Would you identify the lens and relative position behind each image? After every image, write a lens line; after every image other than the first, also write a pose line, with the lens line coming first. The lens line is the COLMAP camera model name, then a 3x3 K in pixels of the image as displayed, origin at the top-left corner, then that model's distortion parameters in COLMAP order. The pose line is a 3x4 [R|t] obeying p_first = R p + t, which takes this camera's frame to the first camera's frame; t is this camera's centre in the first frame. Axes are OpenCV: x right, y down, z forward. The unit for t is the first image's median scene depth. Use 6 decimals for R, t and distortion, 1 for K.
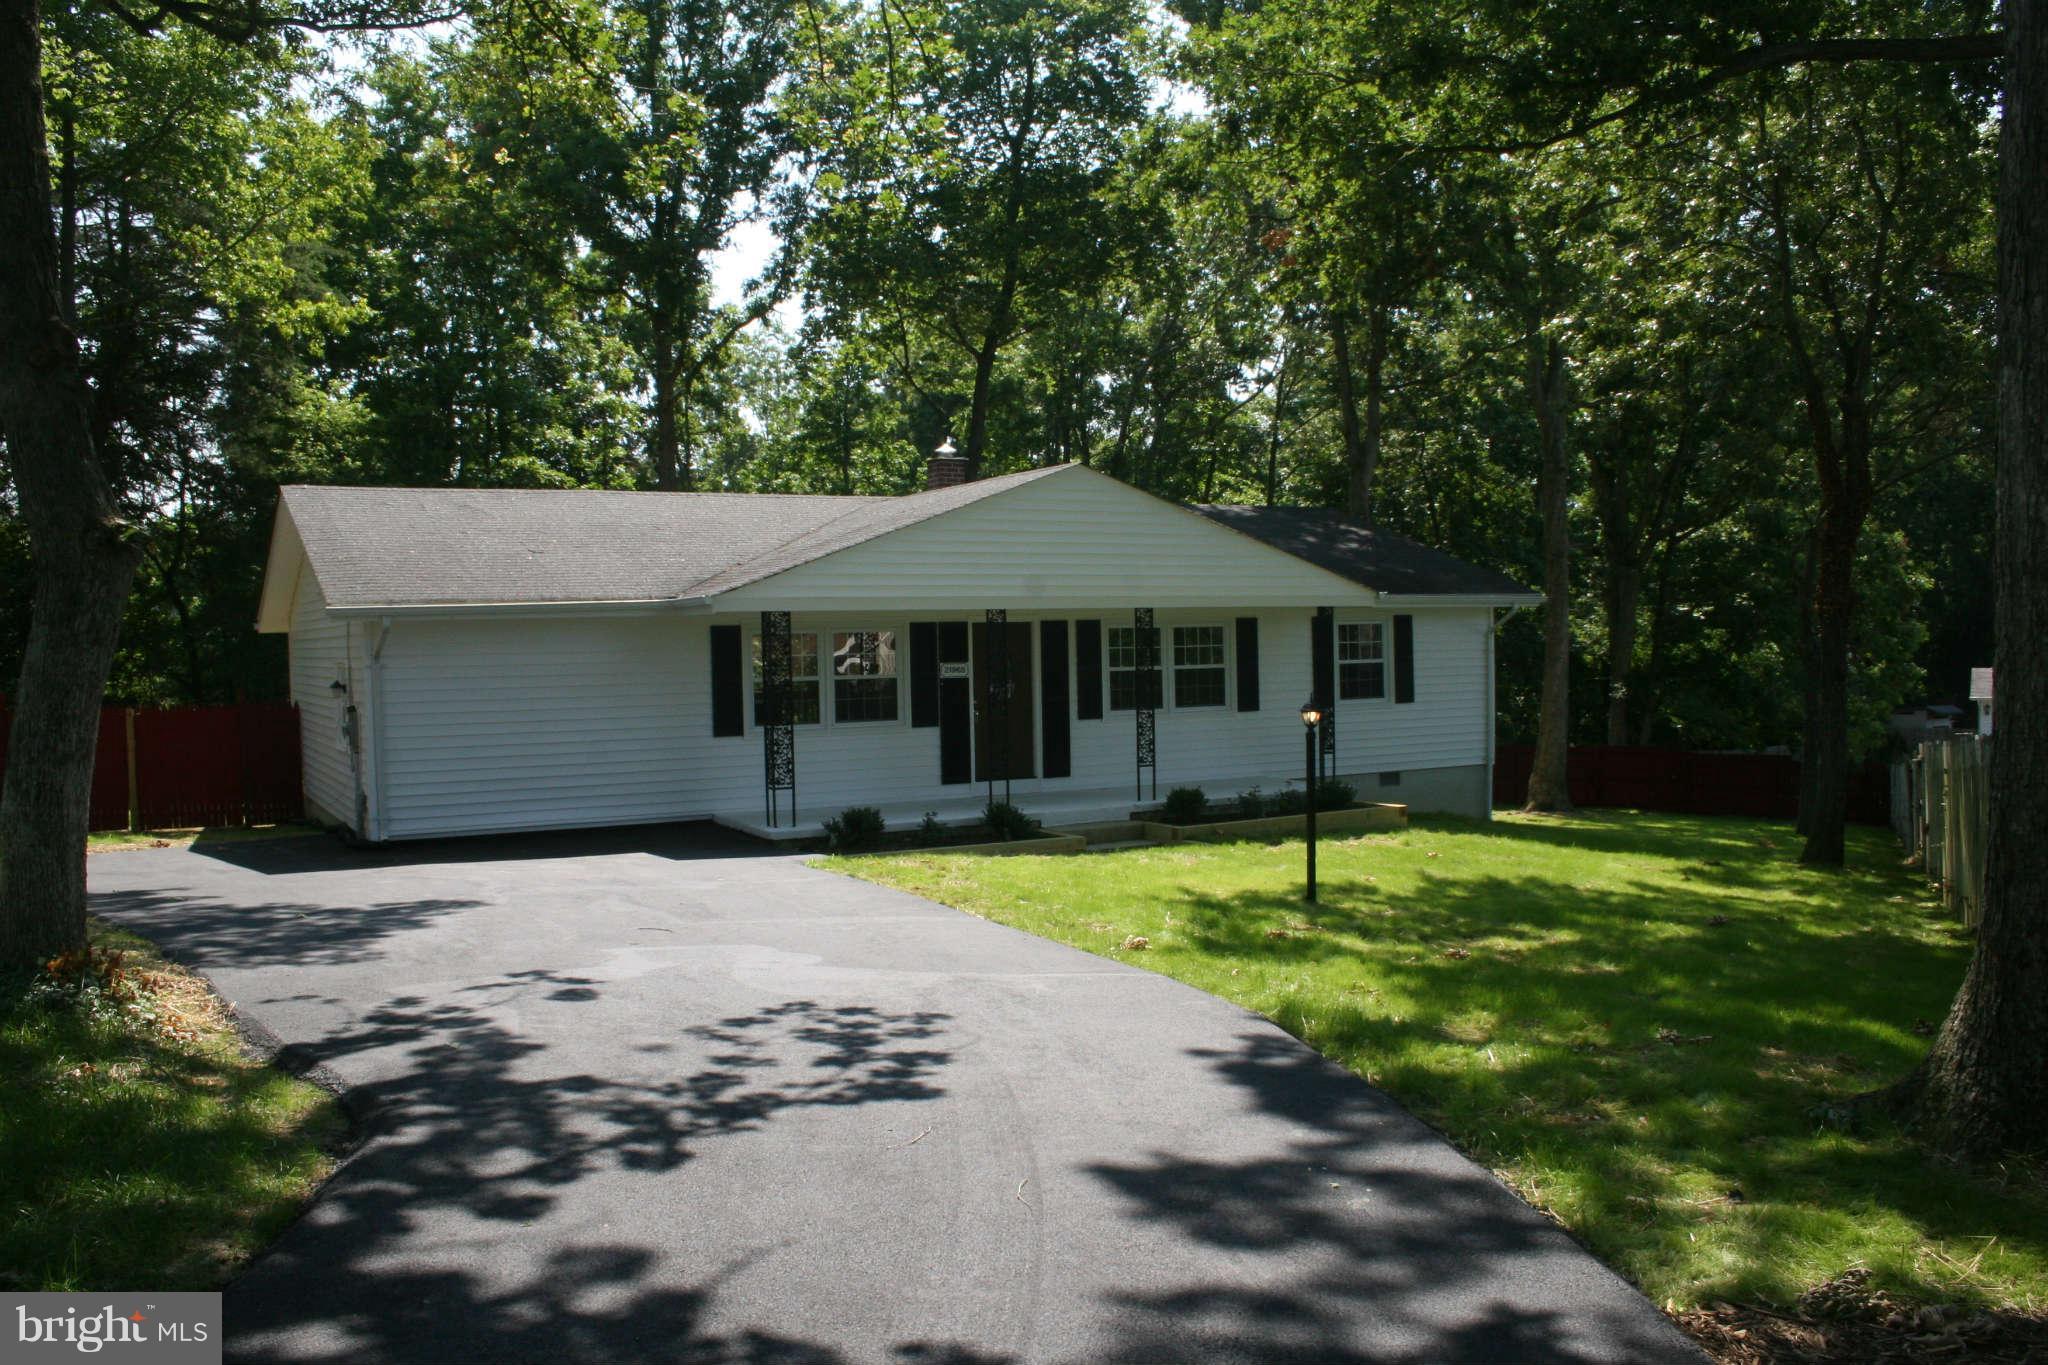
lens RADIAL K [[1706.1, 0, 972.1], [0, 1706.1, 694.2], [0, 0, 1]] dist [-0.159374, 0.155002]
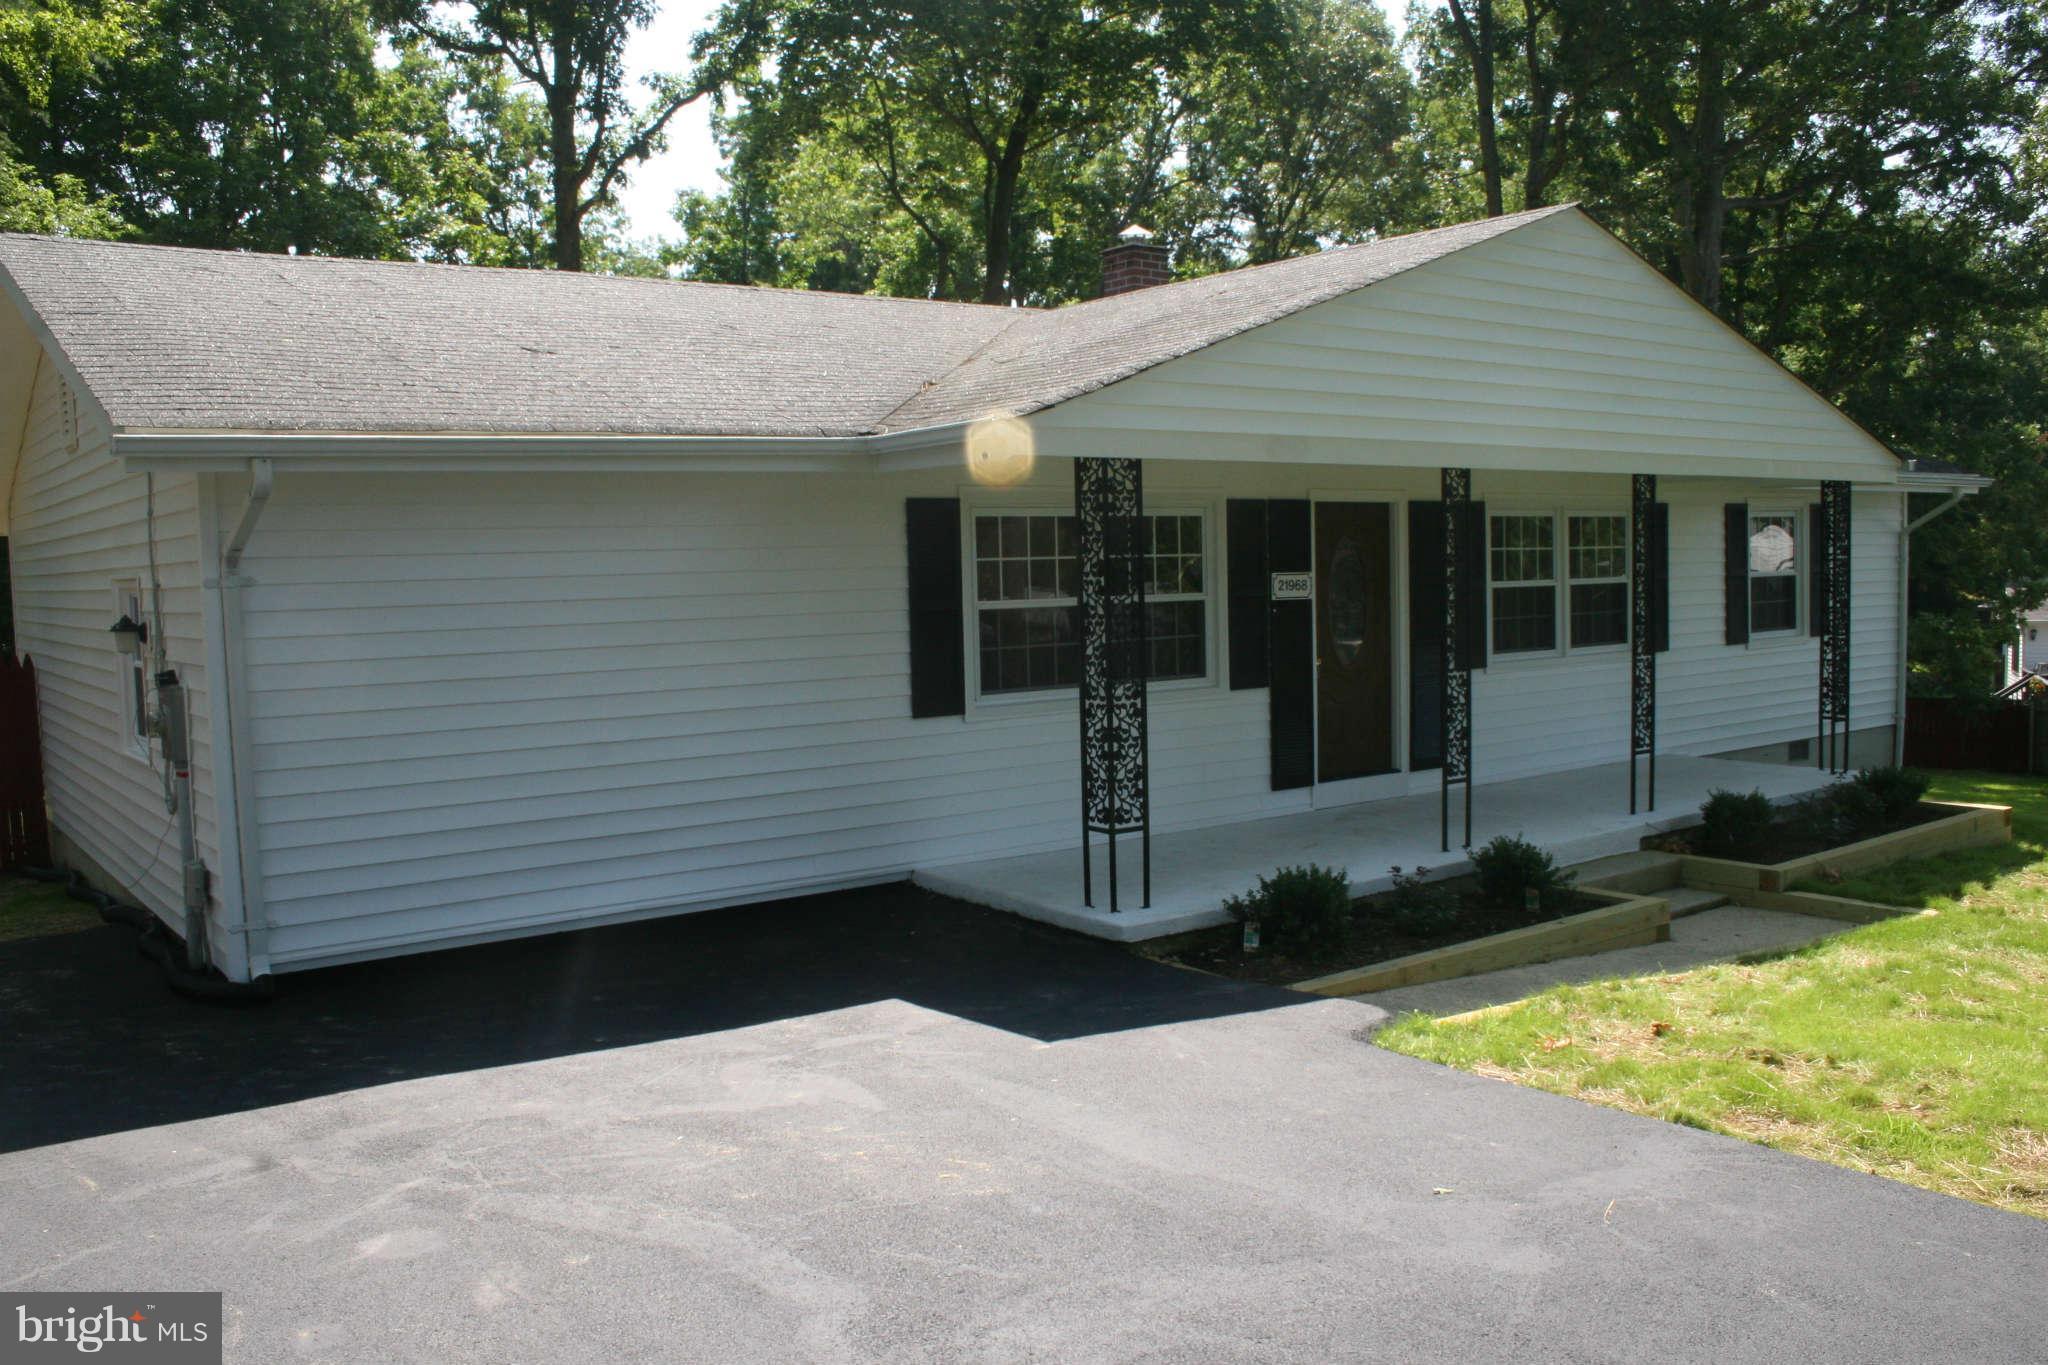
lens RADIAL K [[1706.1, 0, 972.1], [0, 1706.1, 694.2], [0, 0, 1]] dist [-0.159374, 0.155002]
pose [[0.989538, -0.016078, 0.143376, -0.196019], [0.010190, 0.999078, 0.041709, -0.002916], [-0.143914, -0.039811, 0.988789, 0.468935]]
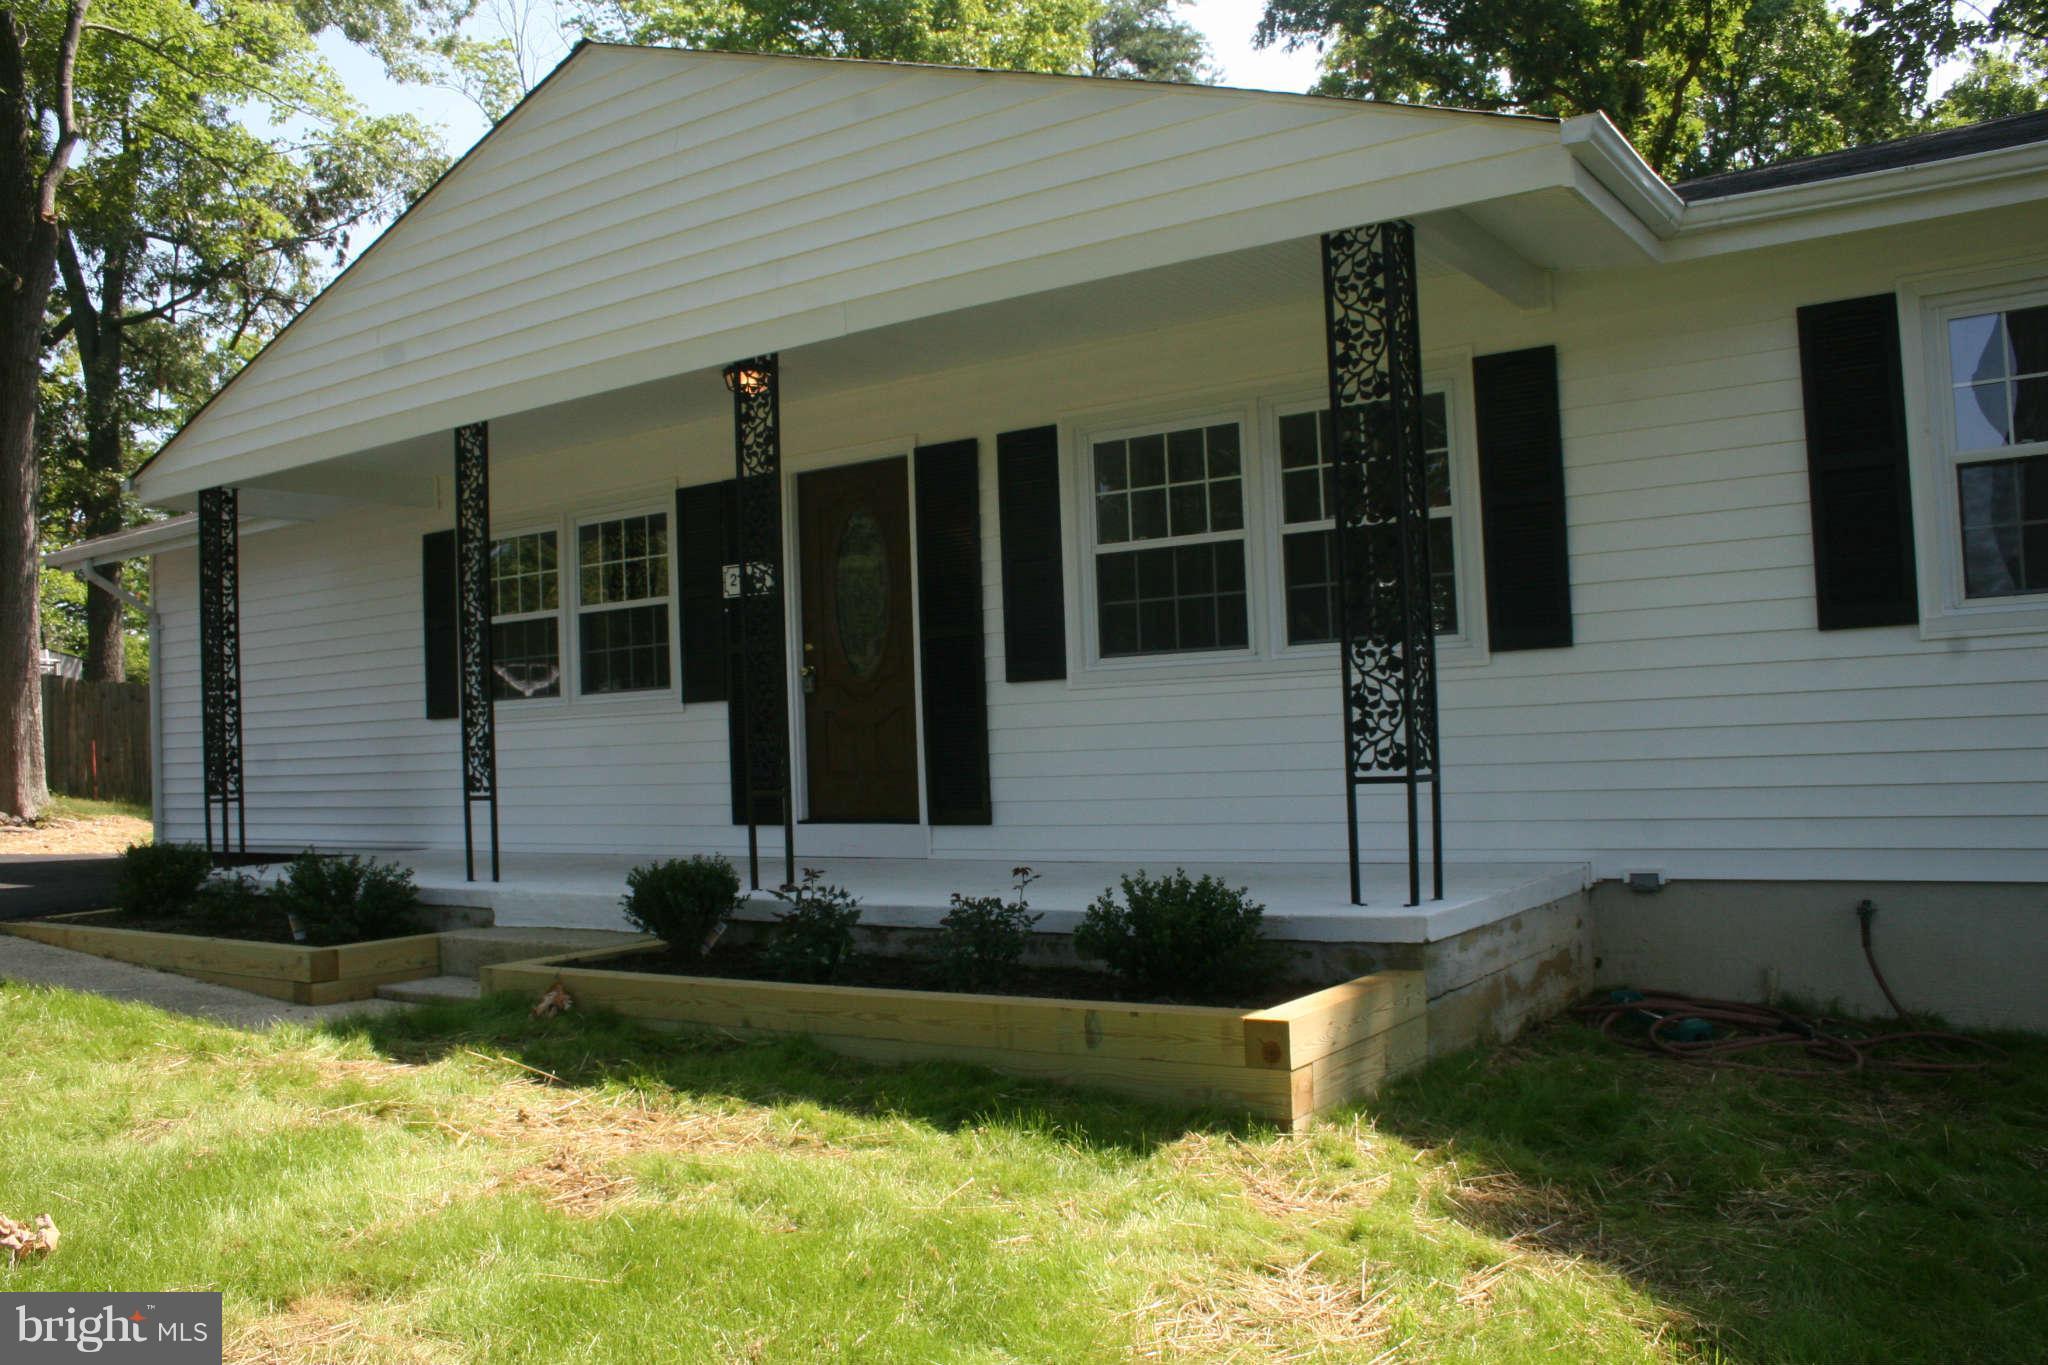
lens RADIAL K [[1706.1, 0, 972.1], [0, 1706.1, 694.2], [0, 0, 1]] dist [-0.159374, 0.155002]
pose [[0.463191, -0.012088, -0.886176, 0.430130], [0.010117, 0.999914, -0.008352, 0.021837], [0.886201, -0.005097, 0.463273, 0.849226]]
